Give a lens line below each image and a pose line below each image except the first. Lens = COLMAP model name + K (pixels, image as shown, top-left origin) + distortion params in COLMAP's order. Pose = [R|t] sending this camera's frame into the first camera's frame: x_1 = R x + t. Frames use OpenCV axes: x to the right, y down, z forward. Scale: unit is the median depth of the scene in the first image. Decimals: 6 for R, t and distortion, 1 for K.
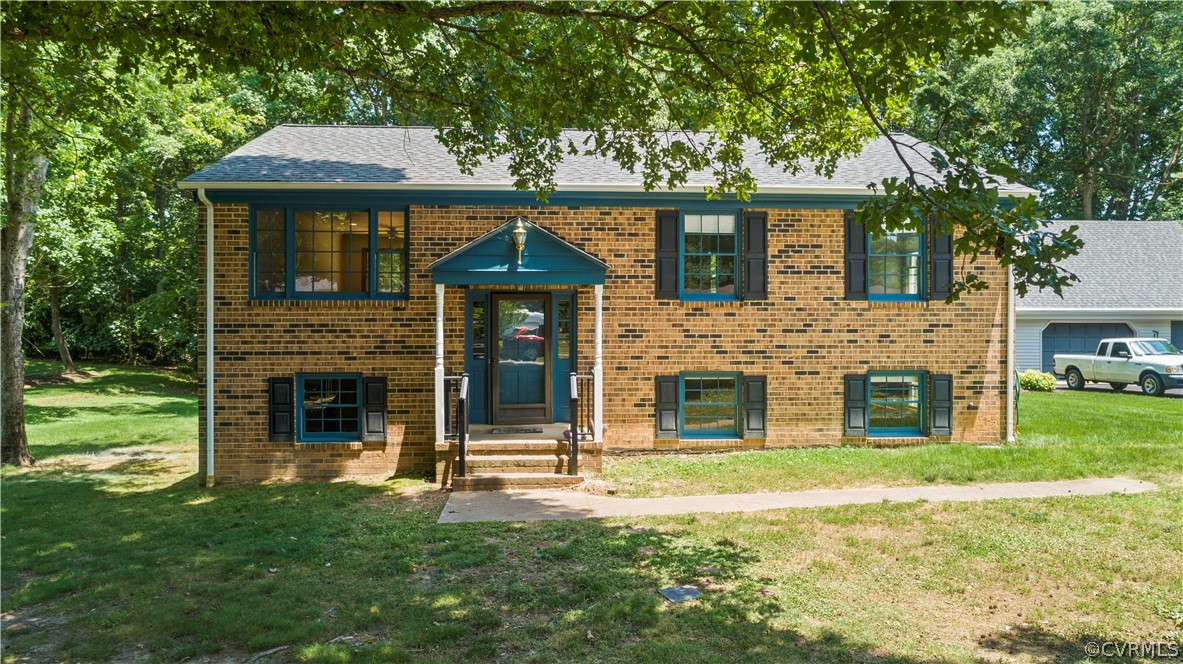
lens RADIAL K [[803.1, 0, 590.0], [0, 803.1, 328.1], [0, 0, 1]] dist [-0.012447, -0.000190]
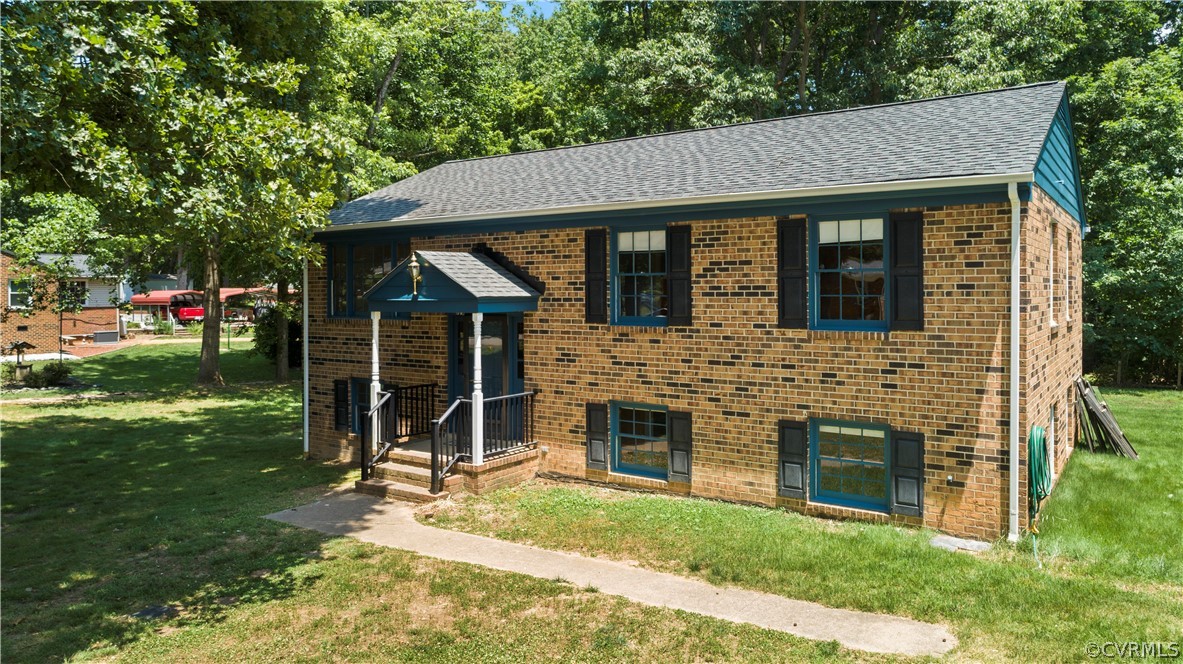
lens RADIAL K [[803.1, 0, 584.4], [0, 803.1, 306.1], [0, 0, 1]] dist [-0.012447, -0.000190]
pose [[0.783048, 0.007177, -0.621920, 0.669767], [-0.002238, 0.999959, 0.008722, -0.063851], [0.621958, -0.005438, 0.783032, 0.245117]]
